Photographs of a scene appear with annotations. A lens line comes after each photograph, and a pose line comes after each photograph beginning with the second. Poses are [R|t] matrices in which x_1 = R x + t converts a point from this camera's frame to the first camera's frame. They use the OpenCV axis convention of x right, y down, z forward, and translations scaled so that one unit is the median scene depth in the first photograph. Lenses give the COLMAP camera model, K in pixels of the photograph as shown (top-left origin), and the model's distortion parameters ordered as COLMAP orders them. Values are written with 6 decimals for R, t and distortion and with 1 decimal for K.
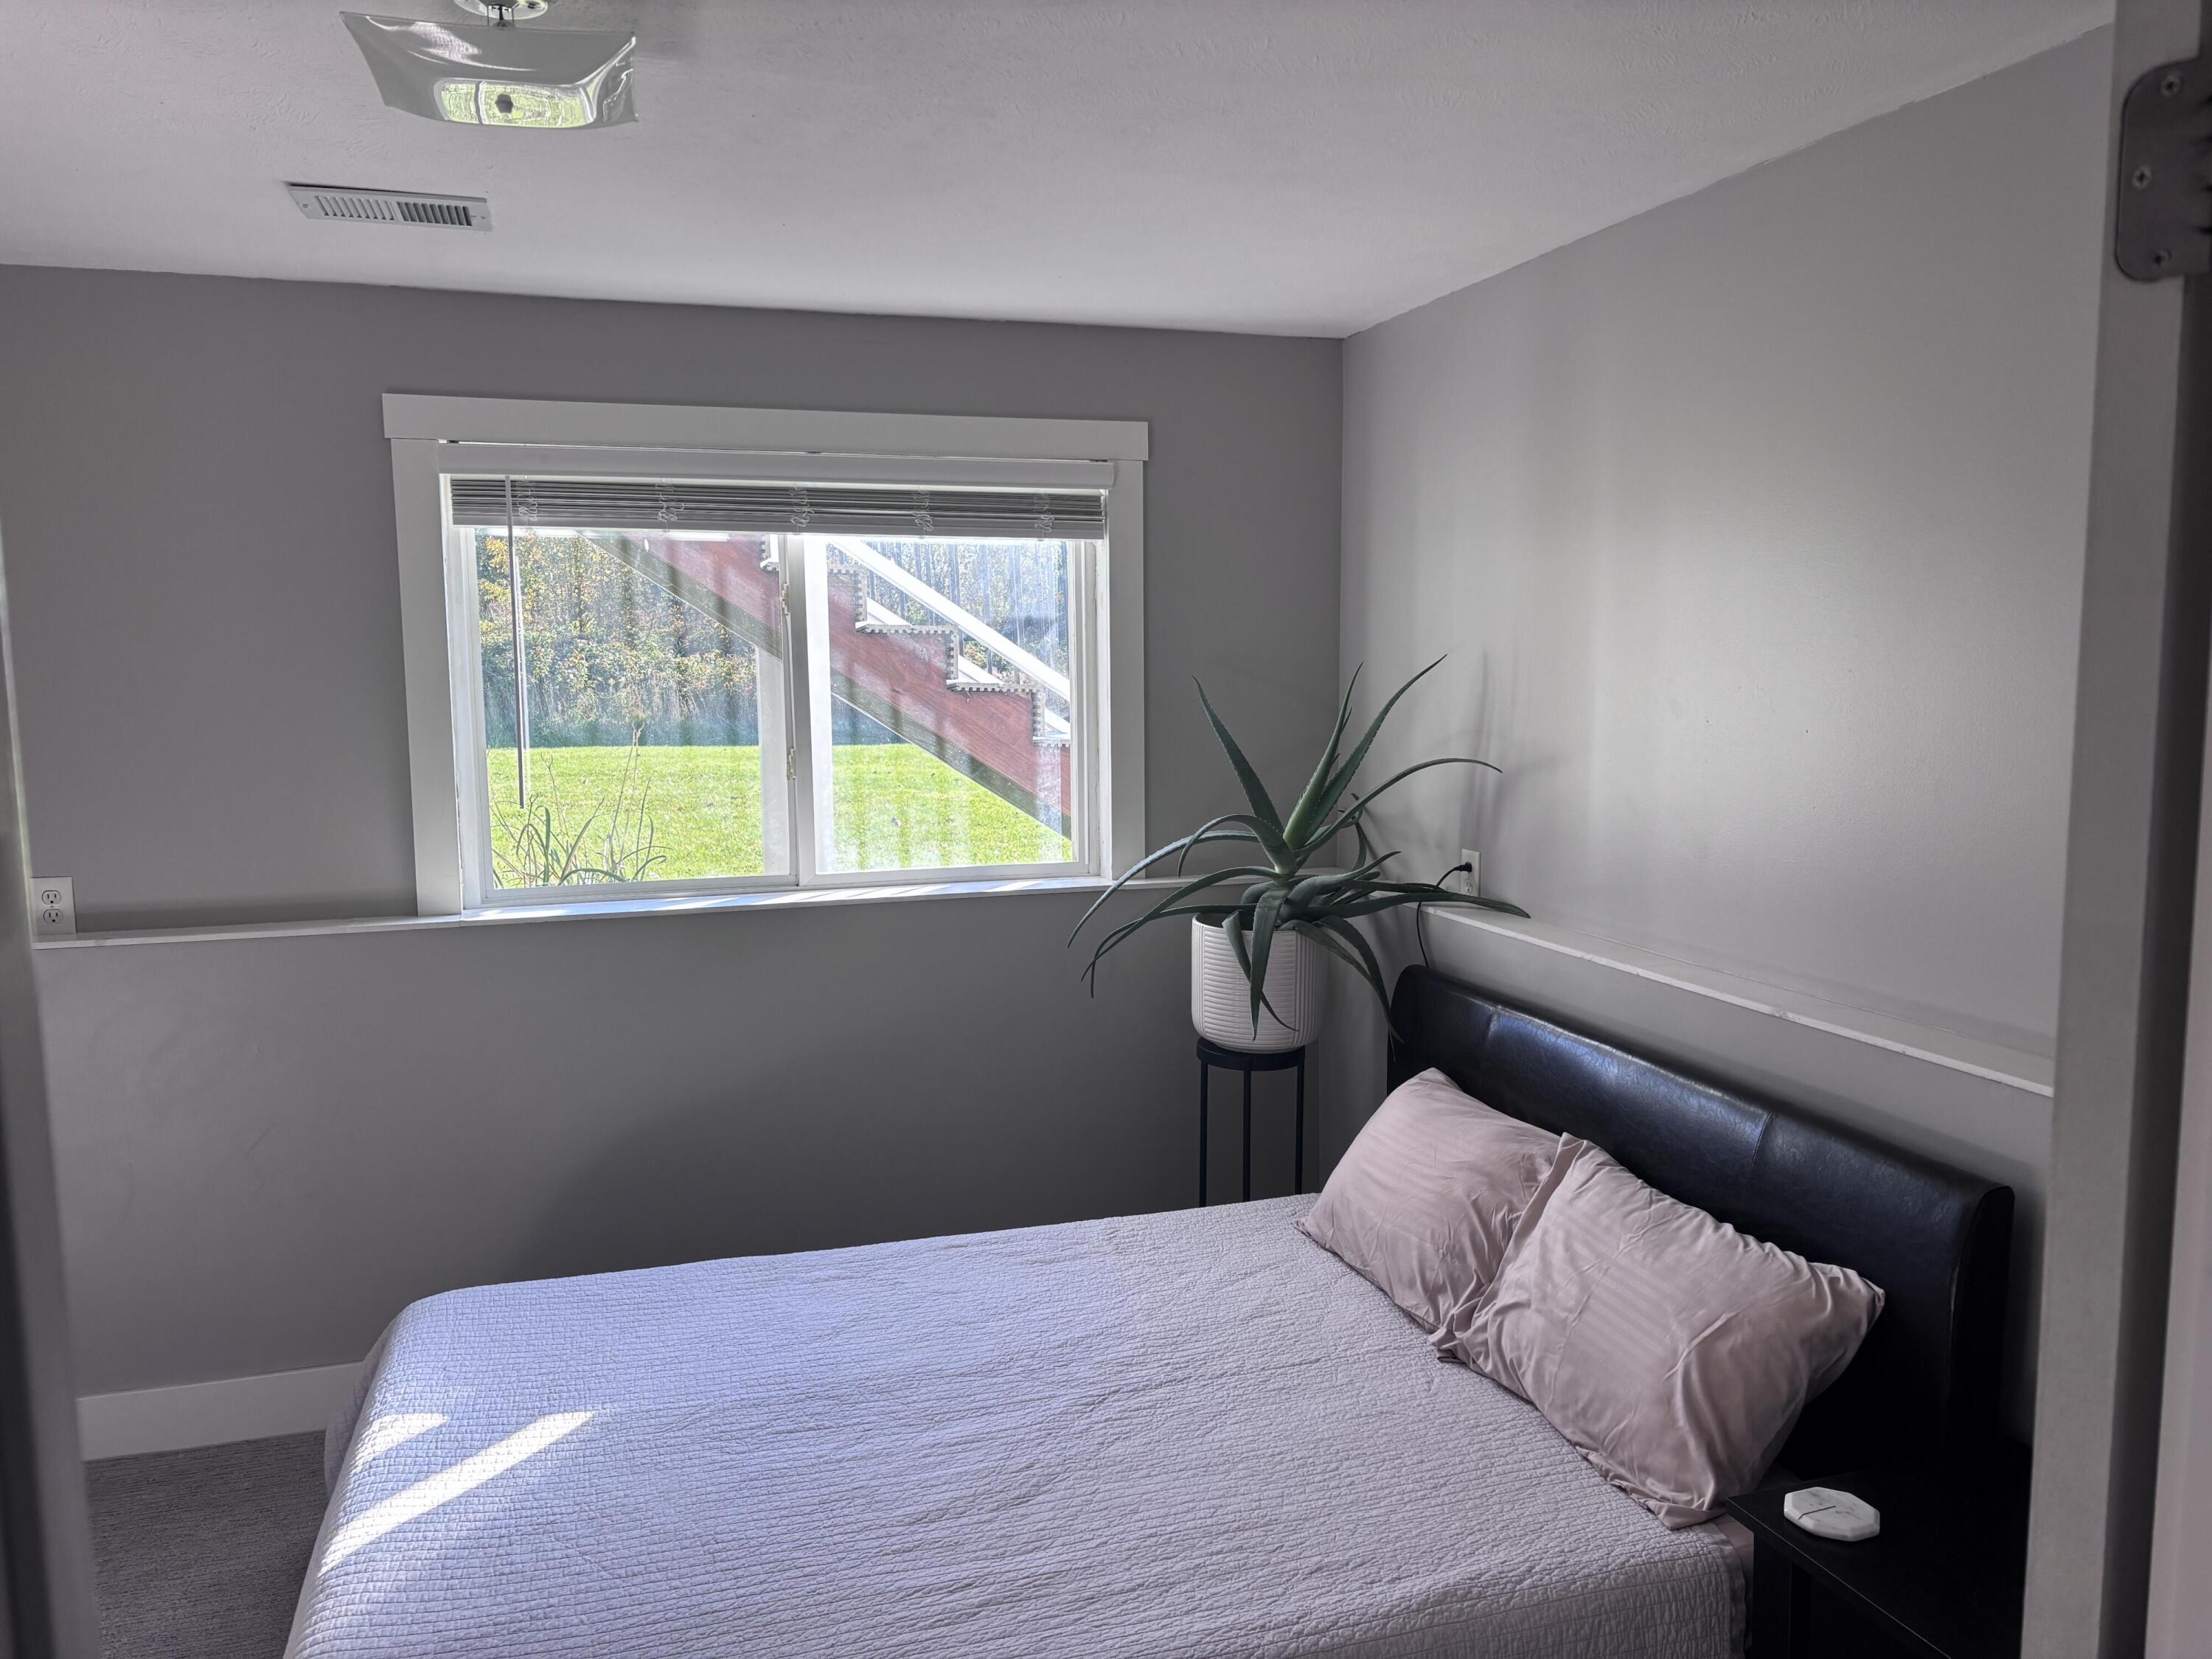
lens RADIAL K [[1645.9, 0, 1106.0], [0, 1645.9, 829.5], [0, 0, 1]] dist [0.054814, -0.061572]
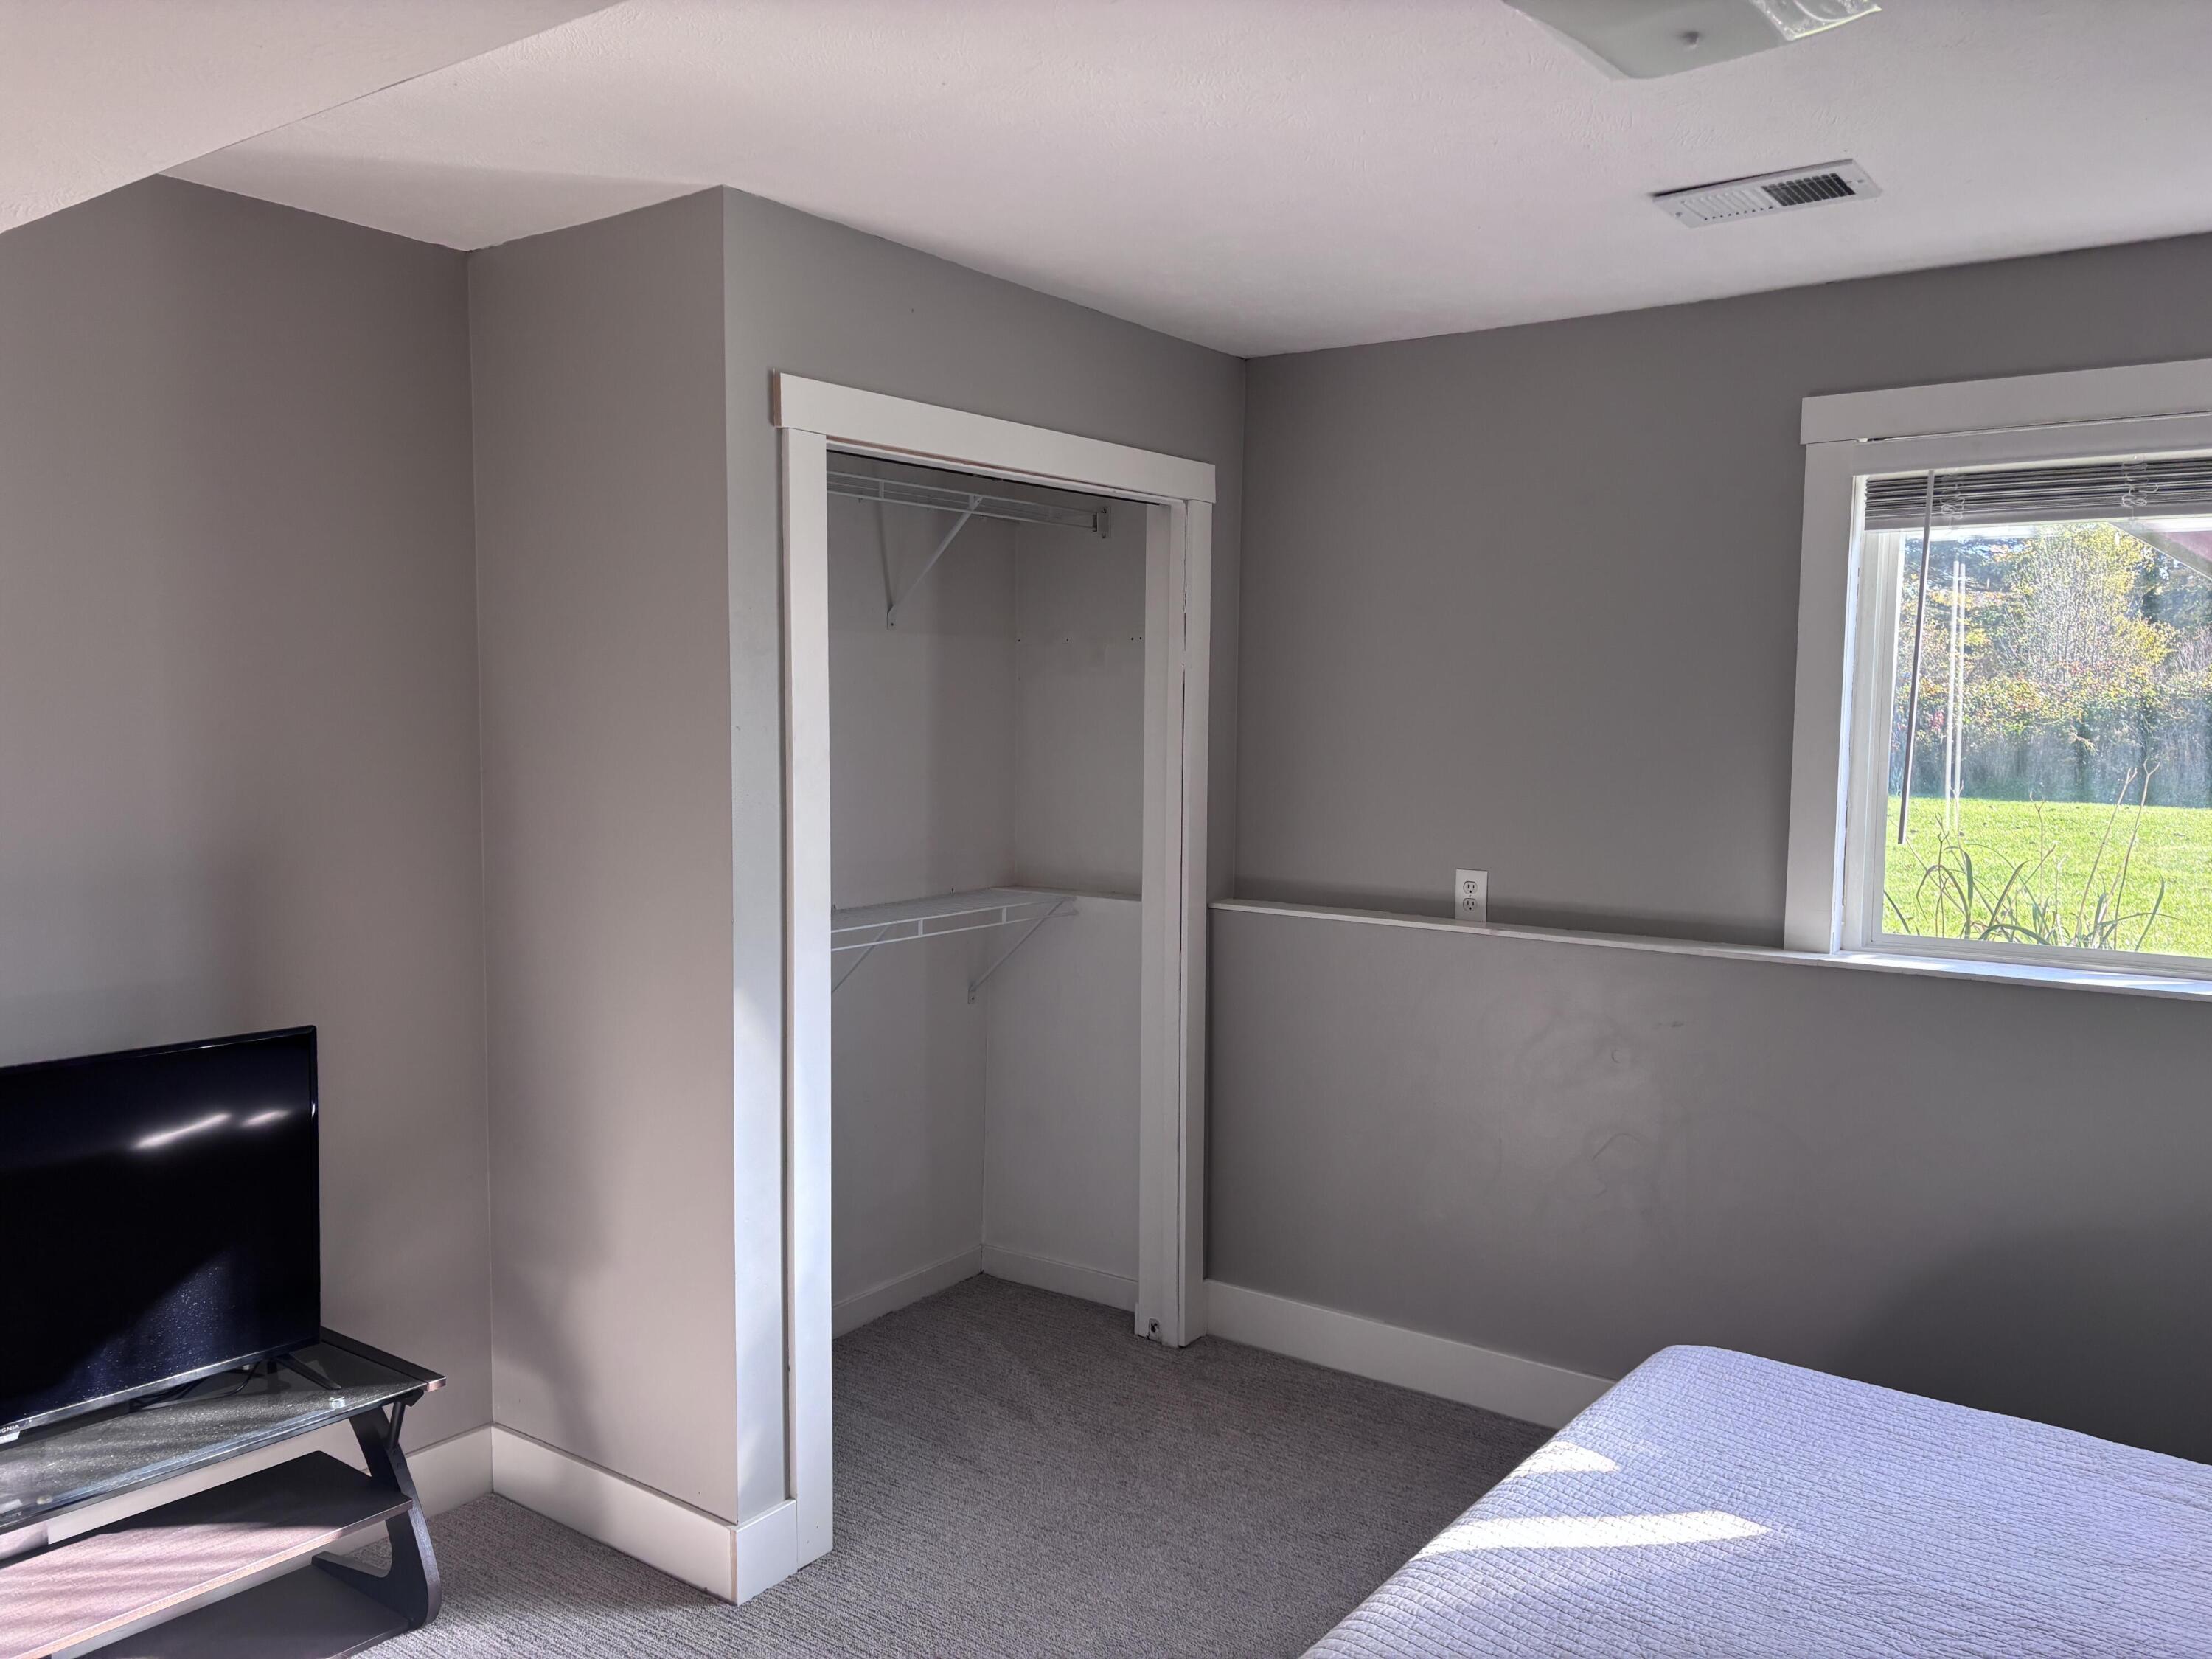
lens RADIAL K [[1645.9, 0, 1106.0], [0, 1645.9, 829.5], [0, 0, 1]] dist [0.054814, -0.061572]
pose [[0.581171, 0.074373, -0.810376, 0.124124], [-0.096885, 0.995056, 0.021840, 0.001355], [0.807993, 0.065820, 0.585504, 0.139838]]
